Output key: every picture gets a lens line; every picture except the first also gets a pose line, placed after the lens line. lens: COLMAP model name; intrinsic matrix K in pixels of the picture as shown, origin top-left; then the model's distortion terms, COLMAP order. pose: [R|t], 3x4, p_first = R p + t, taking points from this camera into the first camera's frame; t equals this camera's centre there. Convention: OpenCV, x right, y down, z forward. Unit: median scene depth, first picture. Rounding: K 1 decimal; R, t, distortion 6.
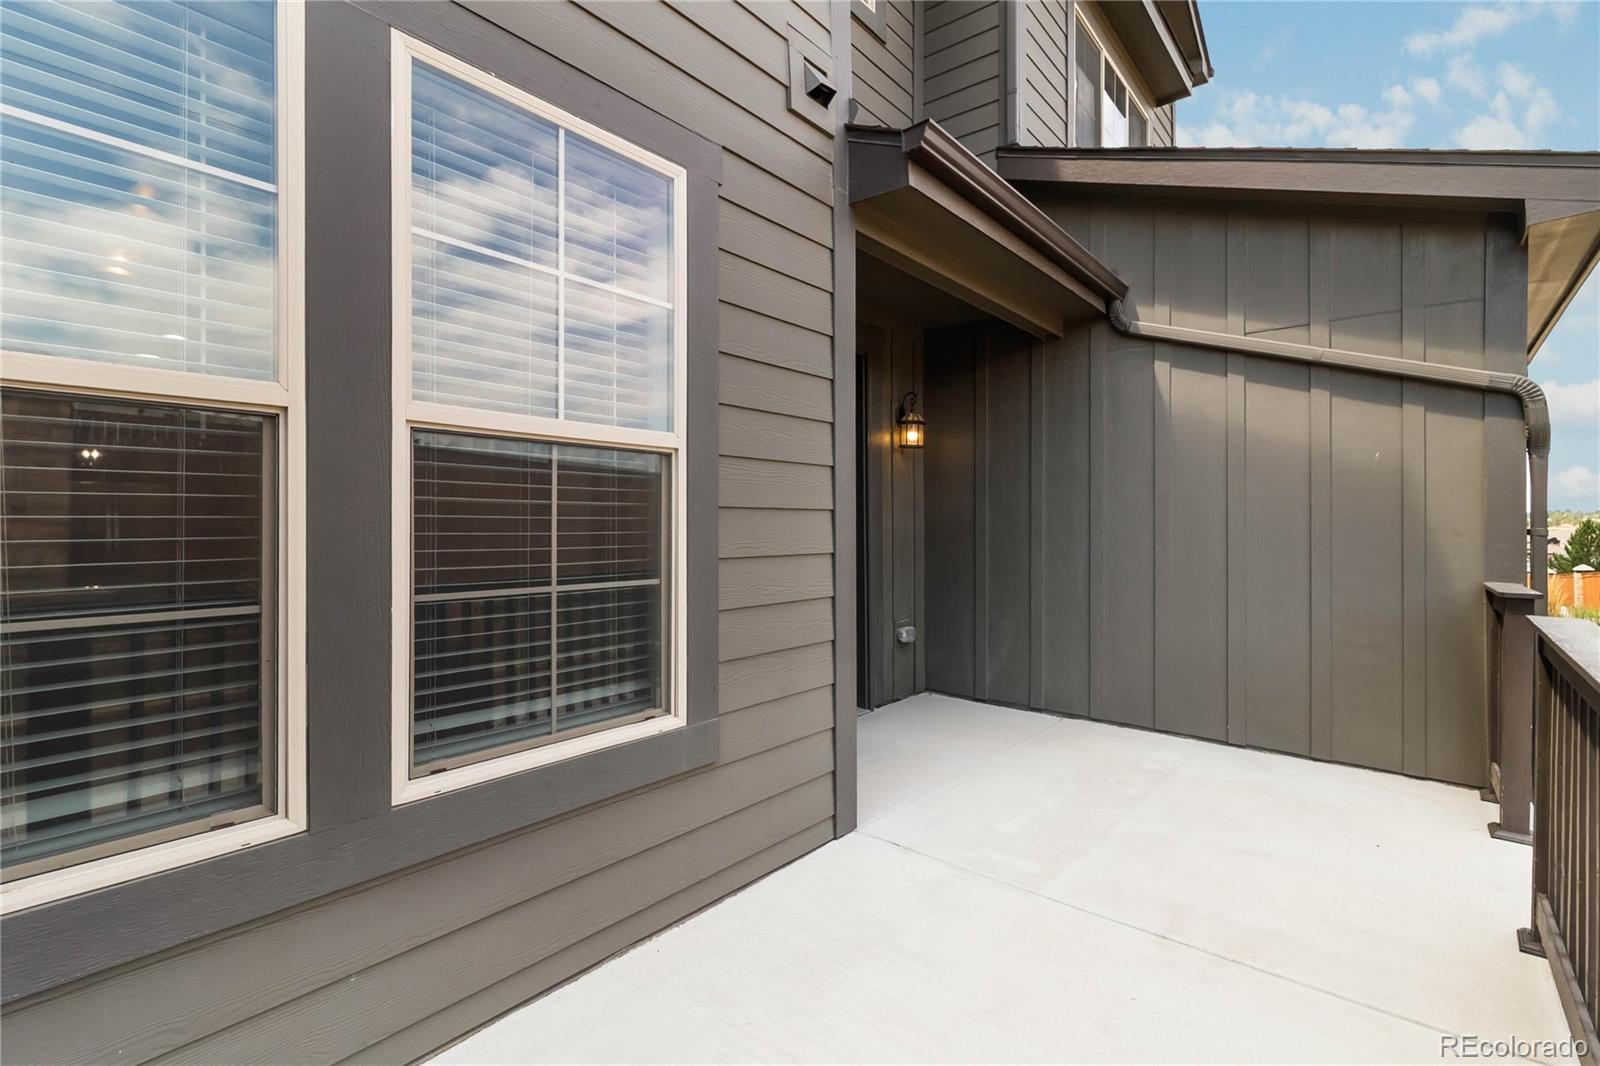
lens RADIAL K [[751.4, 0, 802.9], [0, 751.4, 528.2], [0, 0, 1]] dist [0.000274, 0.000429]
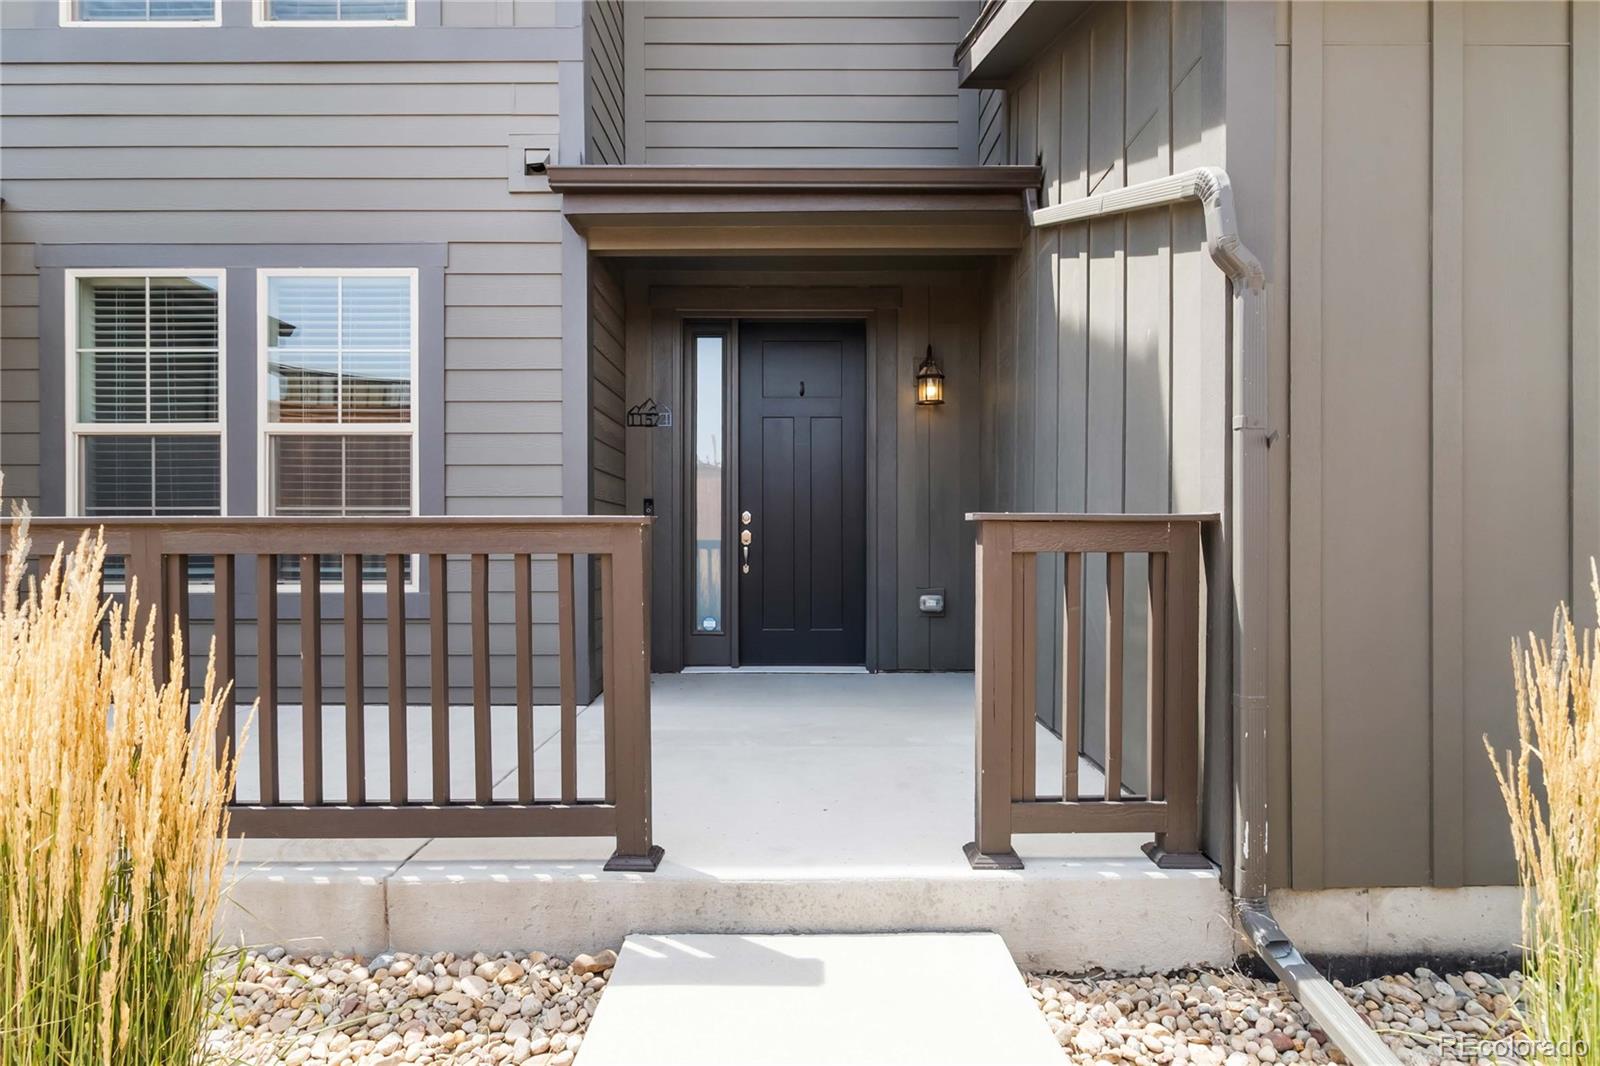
lens RADIAL K [[827.4, 0, 797.5], [0, 827.4, 542.6], [0, 0, 1]] dist [-0.005109, -0.000842]
pose [[0.626639, 0.003163, -0.779303, 1.092594], [-0.002530, 0.999995, 0.002025, 0.084004], [0.779306, 0.000703, 0.626644, 0.292326]]
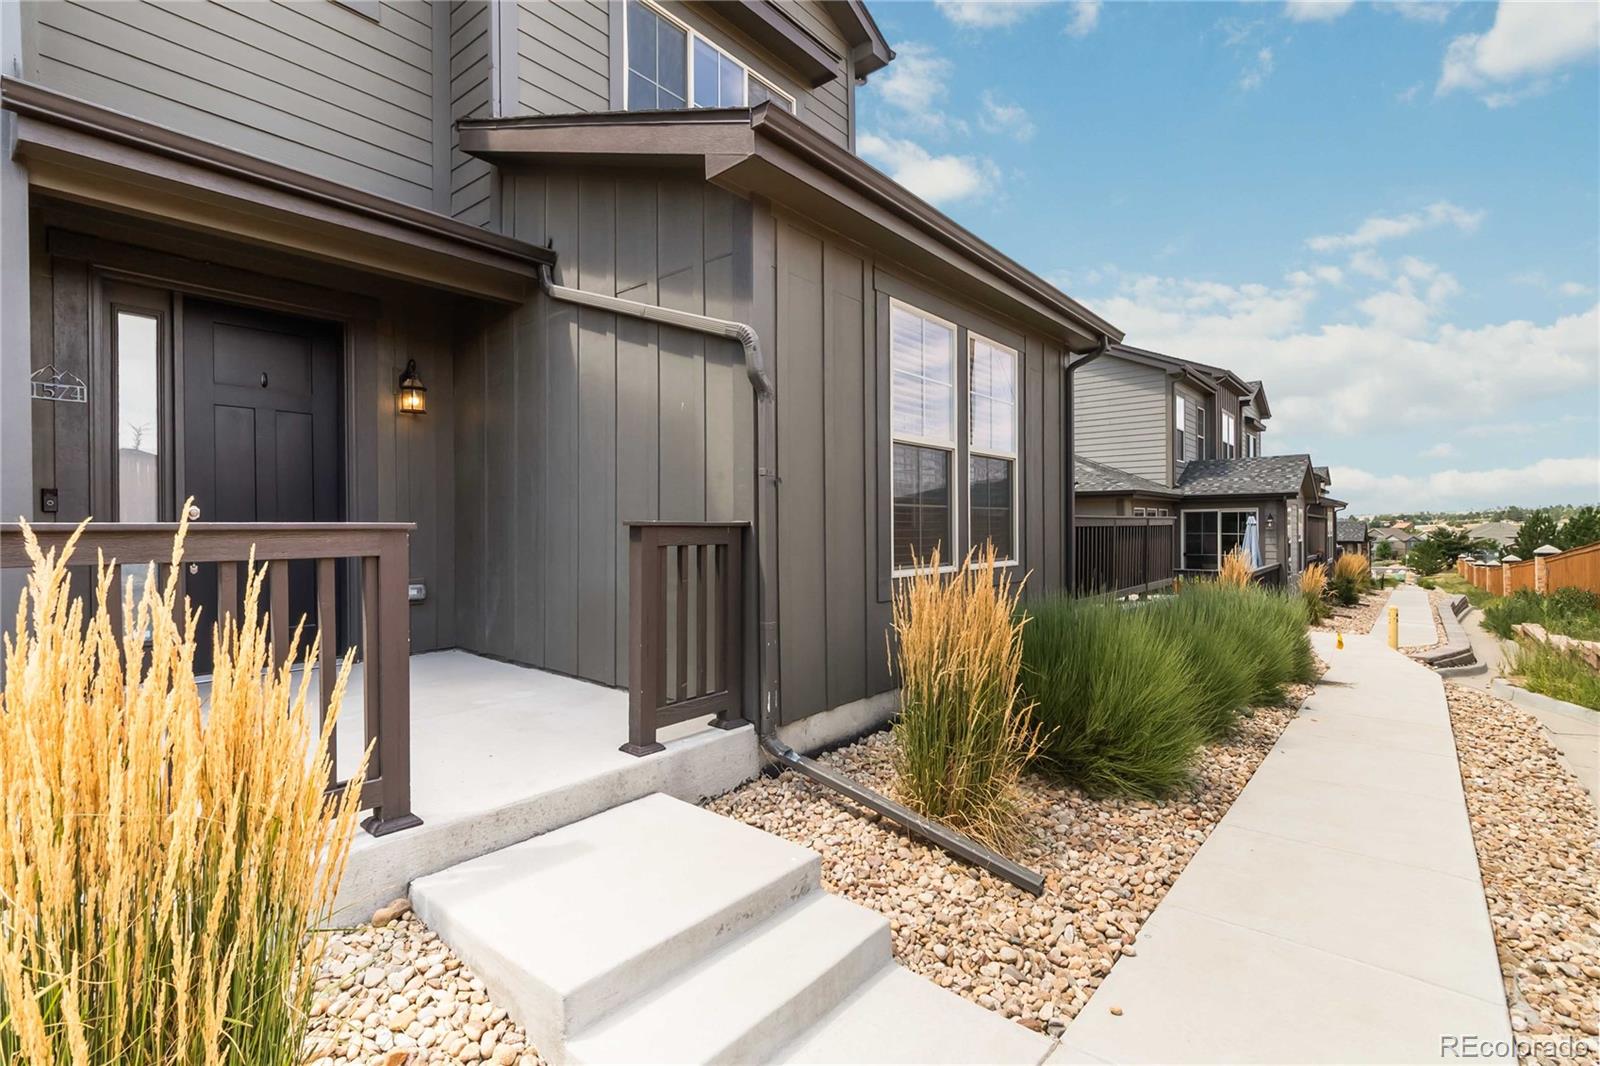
lens RADIAL K [[751.4, 0, 802.9], [0, 751.4, 528.2], [0, 0, 1]] dist [0.000274, 0.000429]
pose [[0.999967, -0.003431, -0.007315, 0.896325], [0.003437, 0.999994, 0.000803, 0.070871], [0.007312, -0.000828, 0.999973, -0.048203]]
